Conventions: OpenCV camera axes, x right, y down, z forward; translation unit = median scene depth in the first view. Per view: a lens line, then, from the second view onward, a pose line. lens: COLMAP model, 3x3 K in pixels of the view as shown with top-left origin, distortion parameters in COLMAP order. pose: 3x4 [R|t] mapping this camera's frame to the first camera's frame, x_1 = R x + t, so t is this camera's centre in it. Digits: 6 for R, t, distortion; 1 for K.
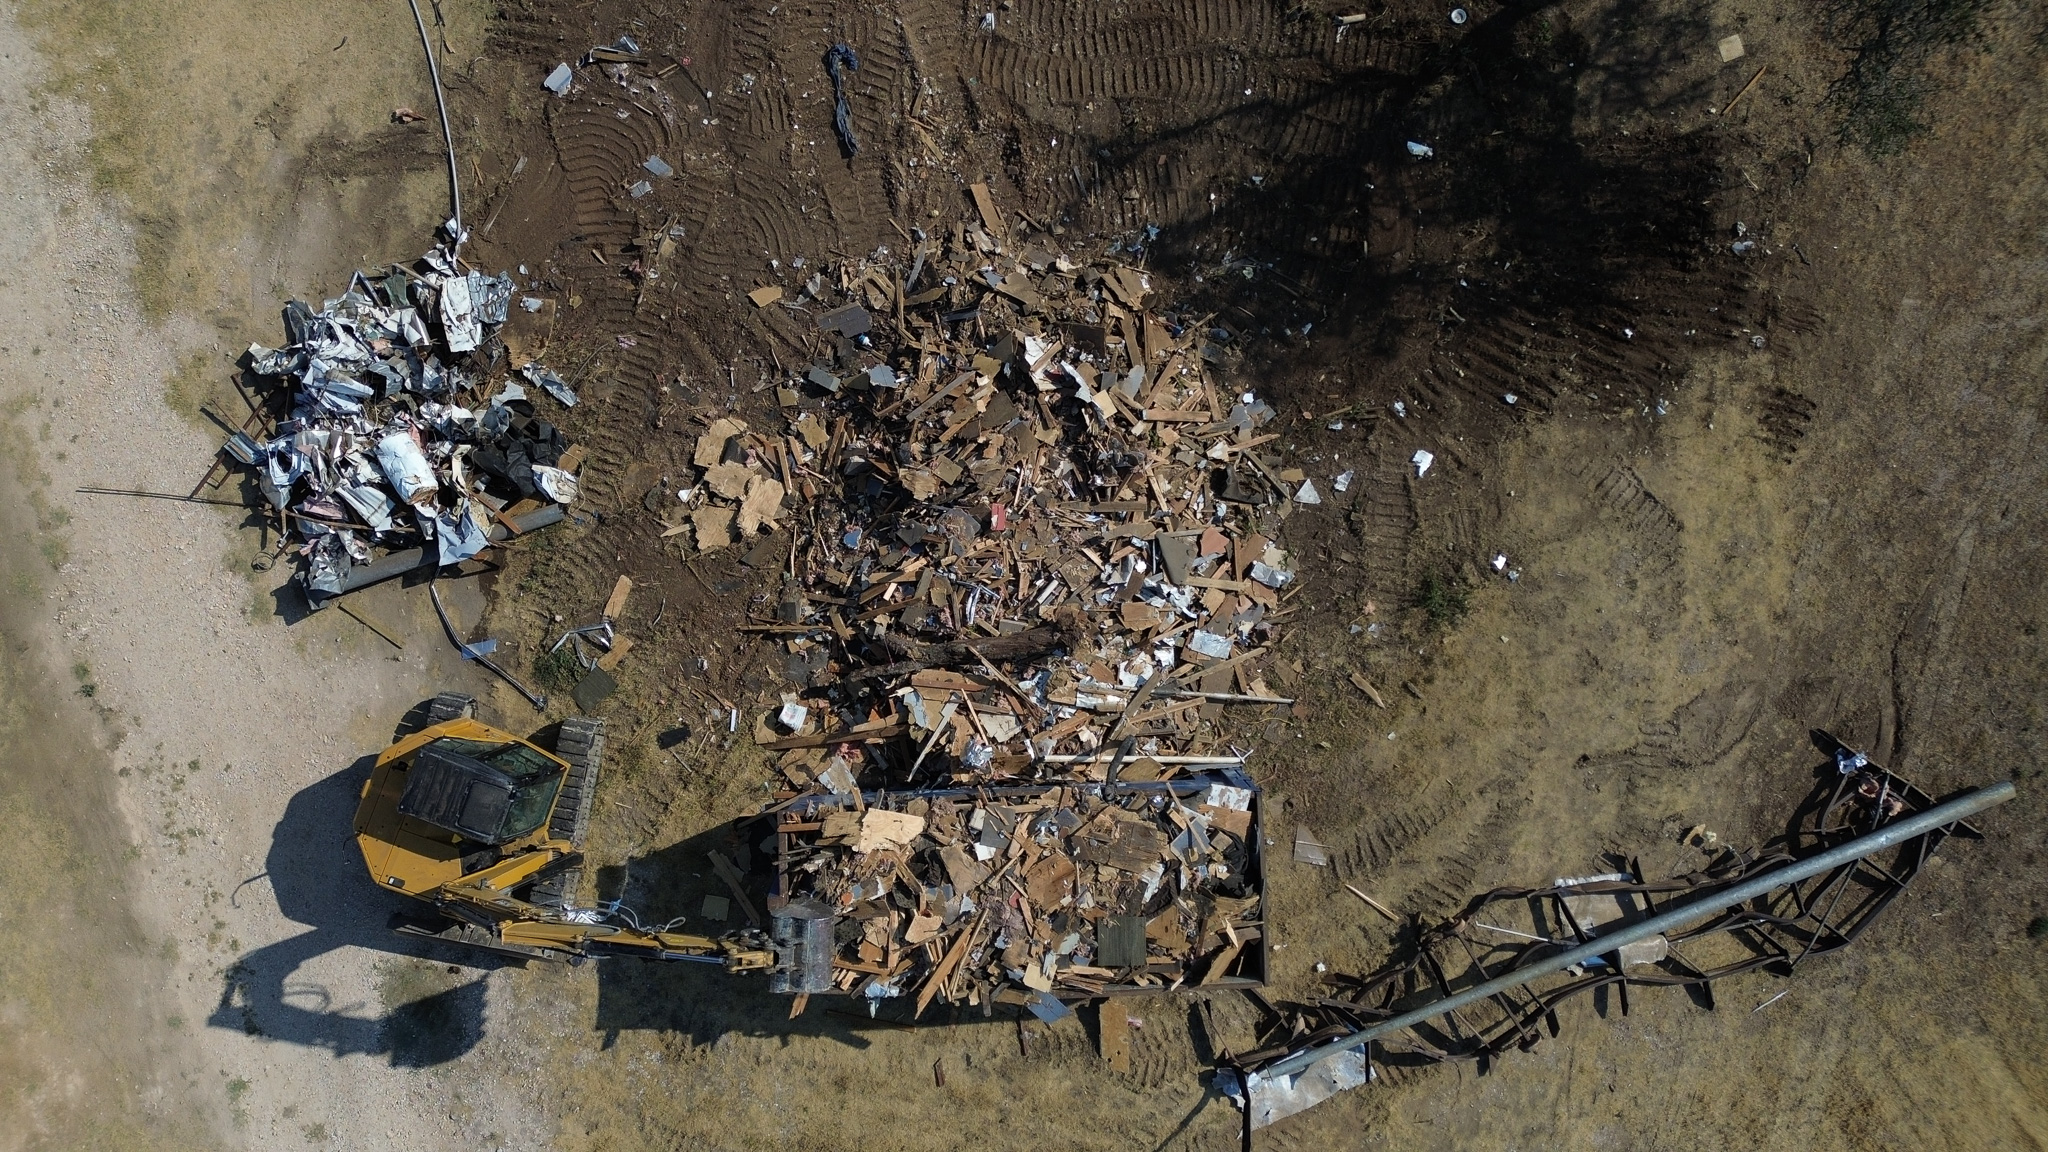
lens RADIAL K [[1437.7, 0, 1021.3], [0, 1437.7, 572.3], [0, 0, 1]] dist [0.076225, -0.077970]
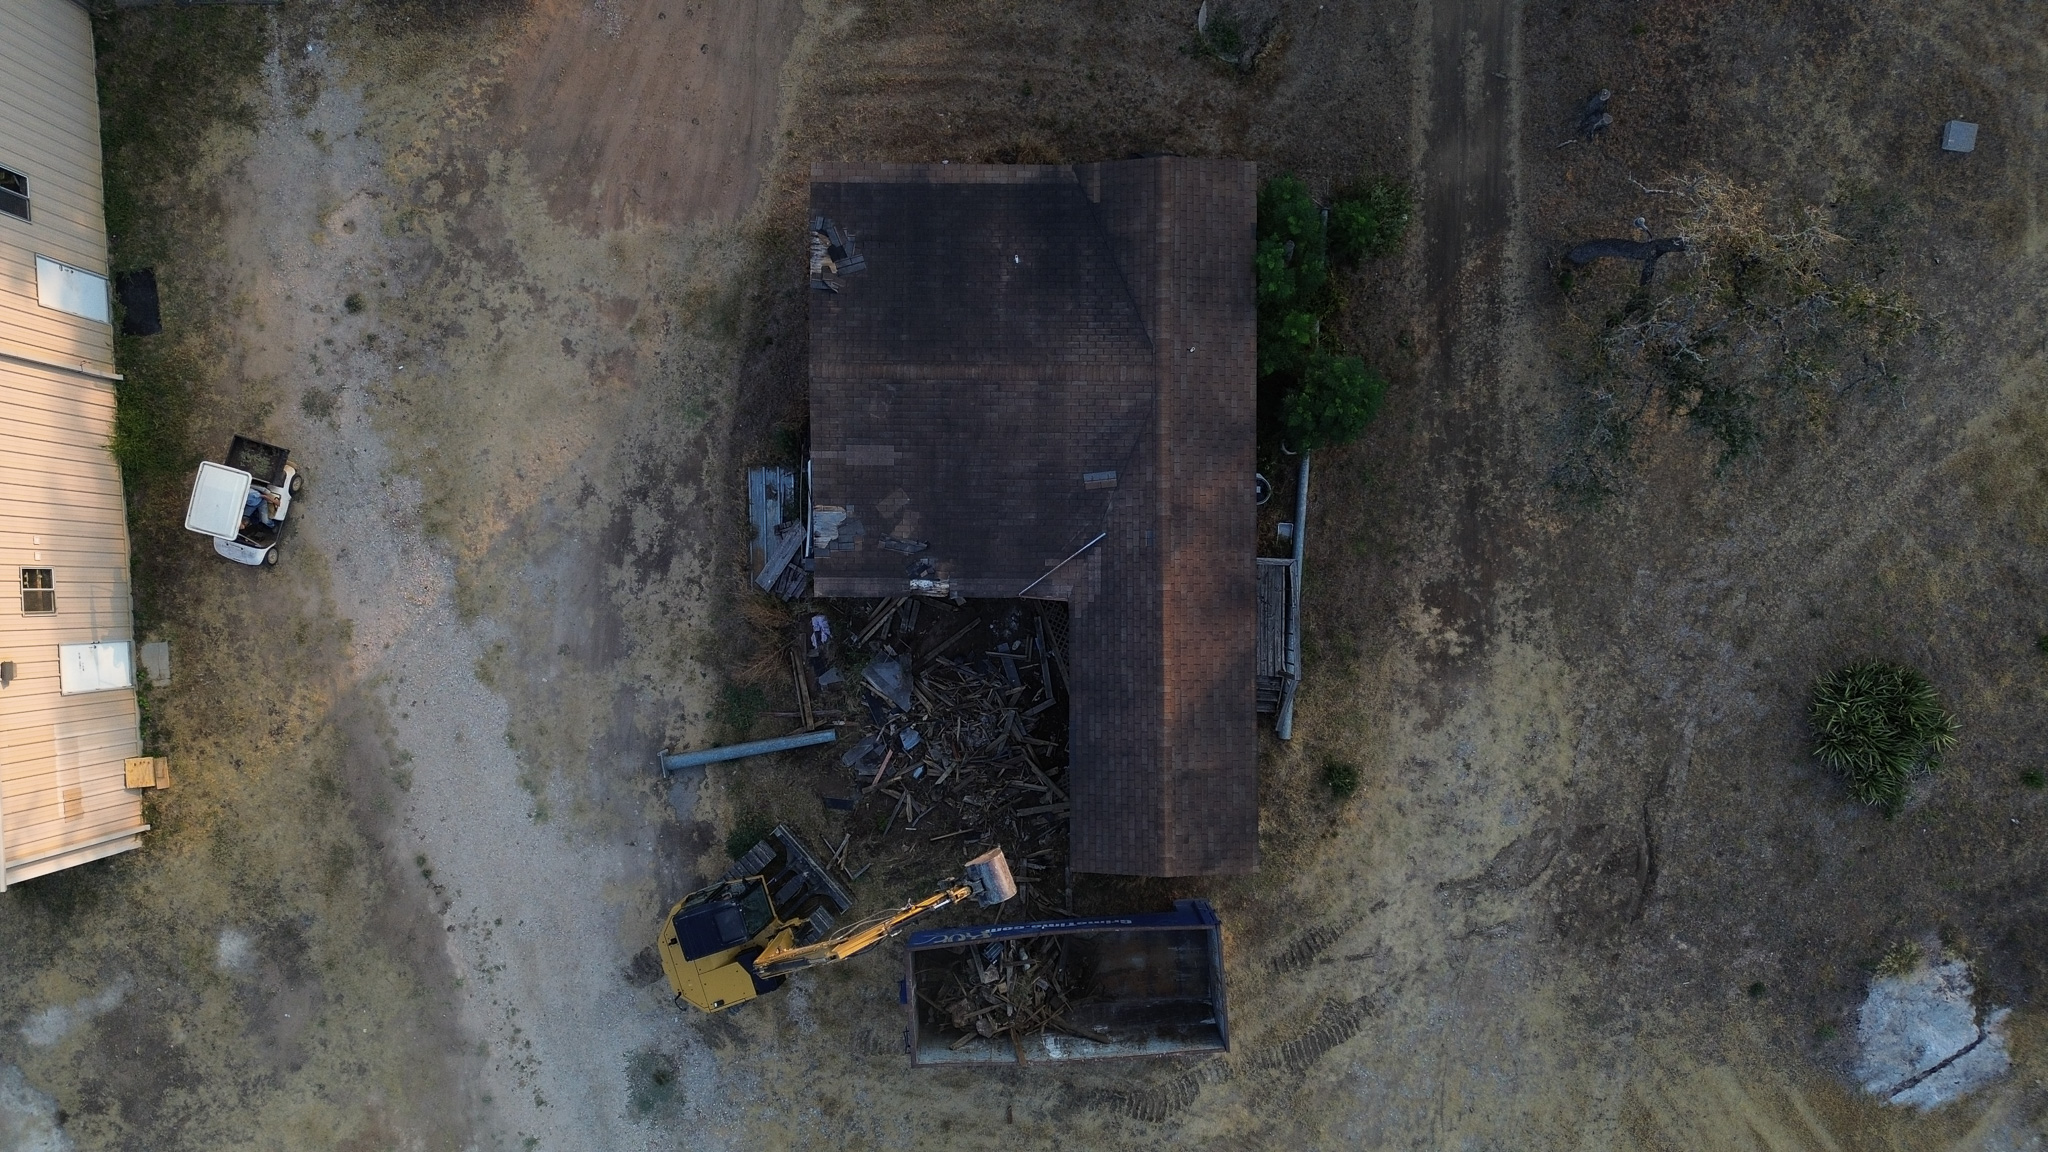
lens RADIAL K [[1437.7, 0, 1021.3], [0, 1437.7, 572.3], [0, 0, 1]] dist [0.076225, -0.077970]
pose [[0.999385, -0.034940, 0.002907, -0.032224], [0.035000, 0.999100, -0.023959, -0.168578], [-0.002067, 0.024046, 0.999709, -0.479592]]
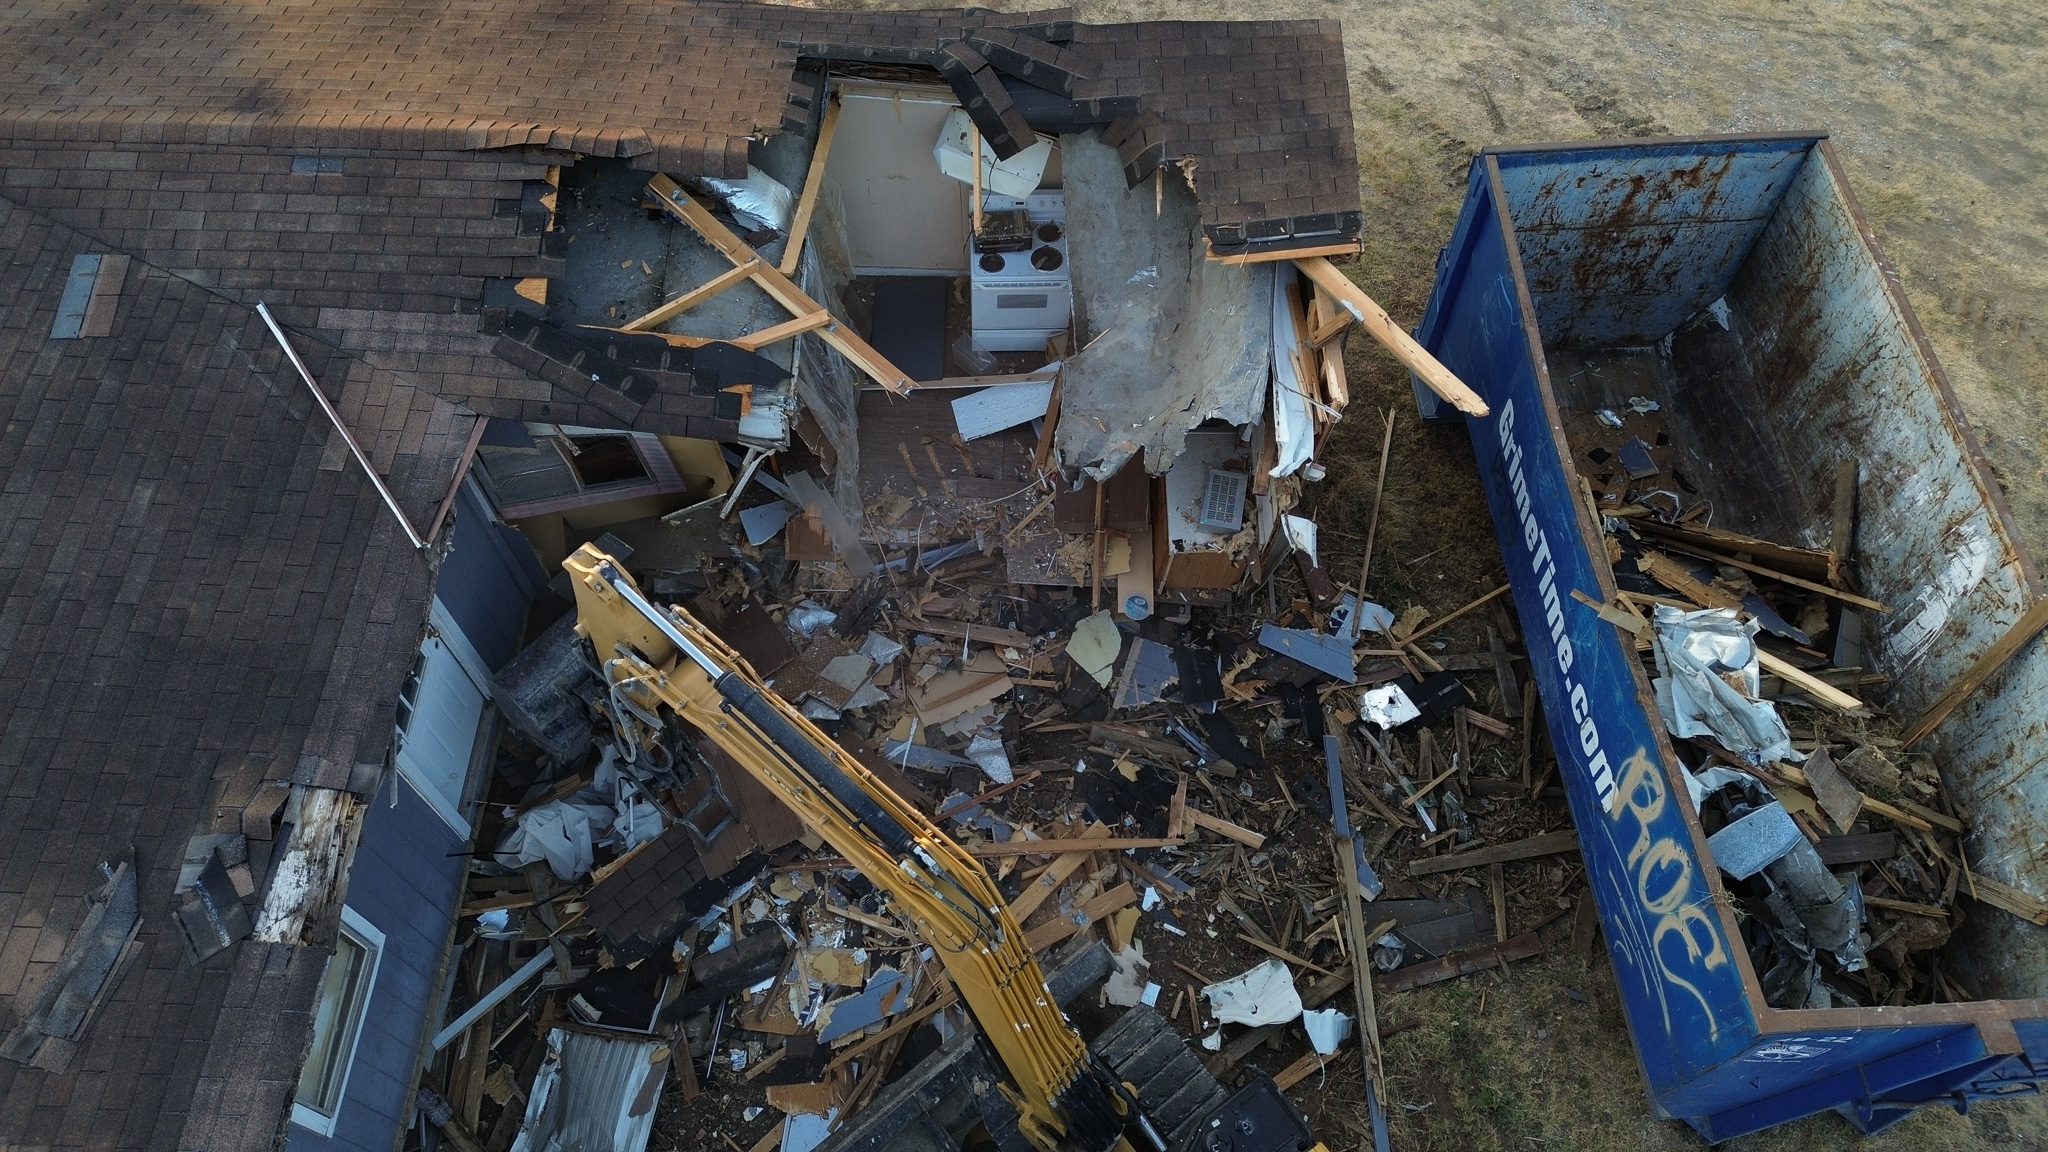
lens RADIAL K [[1437.7, 0, 1021.3], [0, 1437.7, 572.3], [0, 0, 1]] dist [0.076225, -0.077970]
pose [[-0.018066, -0.850494, 0.525675, -0.233997], [0.999678, -0.024736, -0.005665, -0.023484], [0.017821, 0.525403, 0.850667, 0.530601]]
